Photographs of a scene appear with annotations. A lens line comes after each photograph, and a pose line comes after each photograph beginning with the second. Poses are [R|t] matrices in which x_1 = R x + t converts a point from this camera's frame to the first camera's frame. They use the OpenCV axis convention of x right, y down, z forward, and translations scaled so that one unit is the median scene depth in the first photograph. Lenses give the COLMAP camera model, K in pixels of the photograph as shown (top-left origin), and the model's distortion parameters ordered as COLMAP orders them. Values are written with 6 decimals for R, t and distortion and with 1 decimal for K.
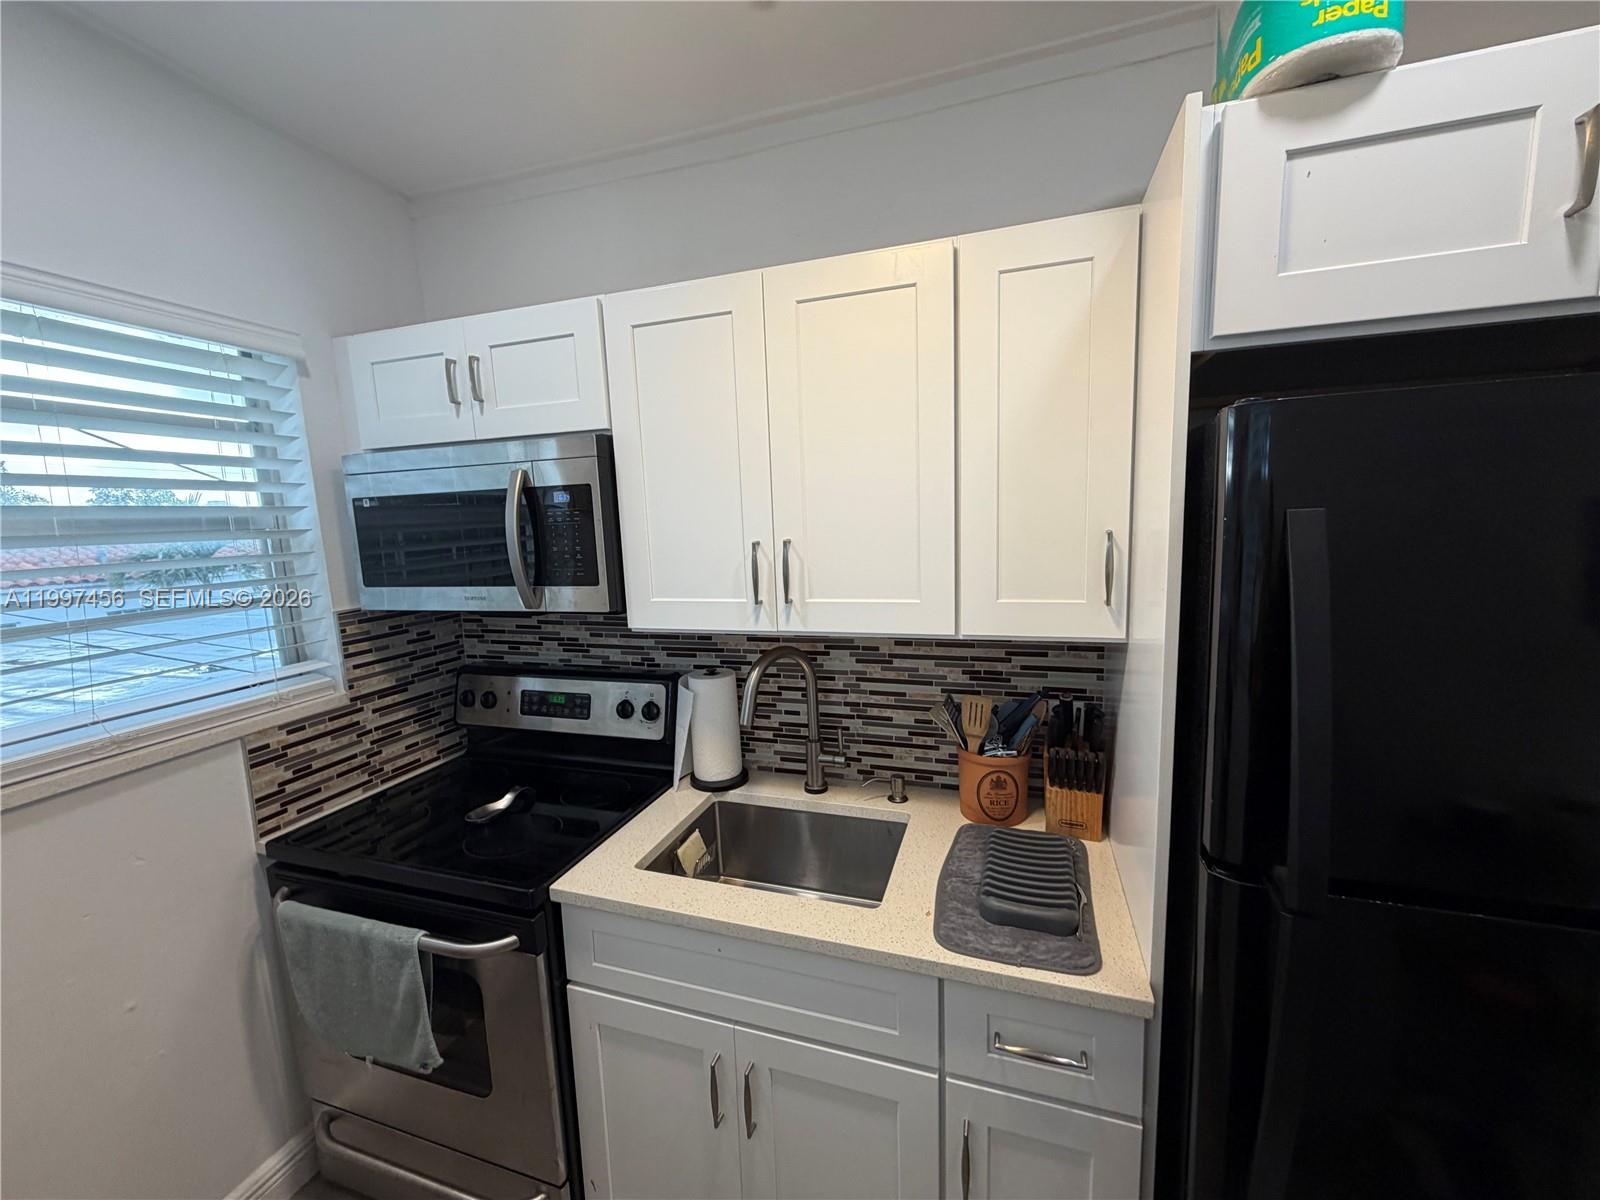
lens RADIAL K [[636.5, 0, 788.6], [0, 636.5, 605.2], [0, 0, 1]] dist [0.002009, -0.000474]
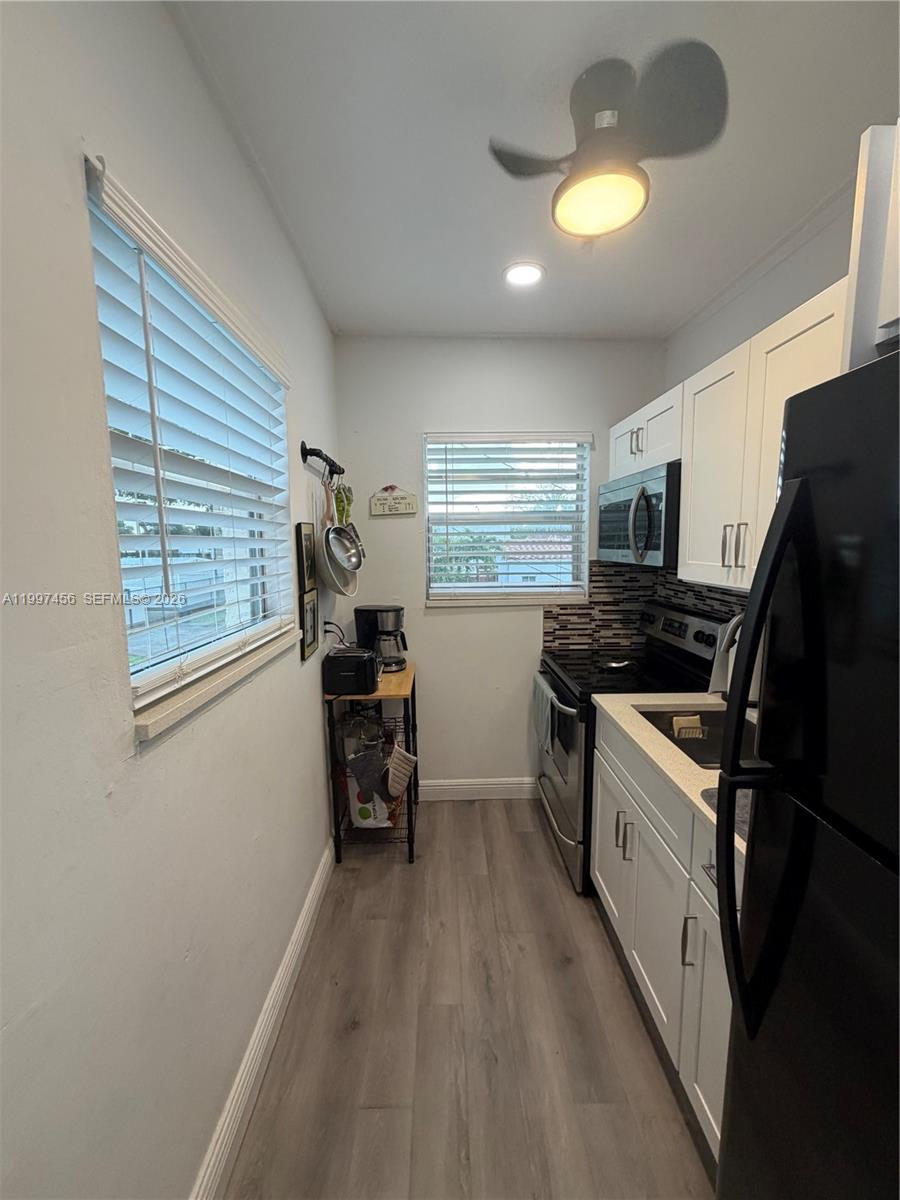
lens RADIAL K [[477.4, 0, 449.0], [0, 477.4, 602.8], [0, 0, 1]] dist [0.002009, -0.000474]
pose [[0.333790, 0.154246, -0.929942, 0.635674], [-0.133841, 0.984282, 0.115219, 0.030453], [0.933098, 0.086006, 0.349188, 0.014145]]
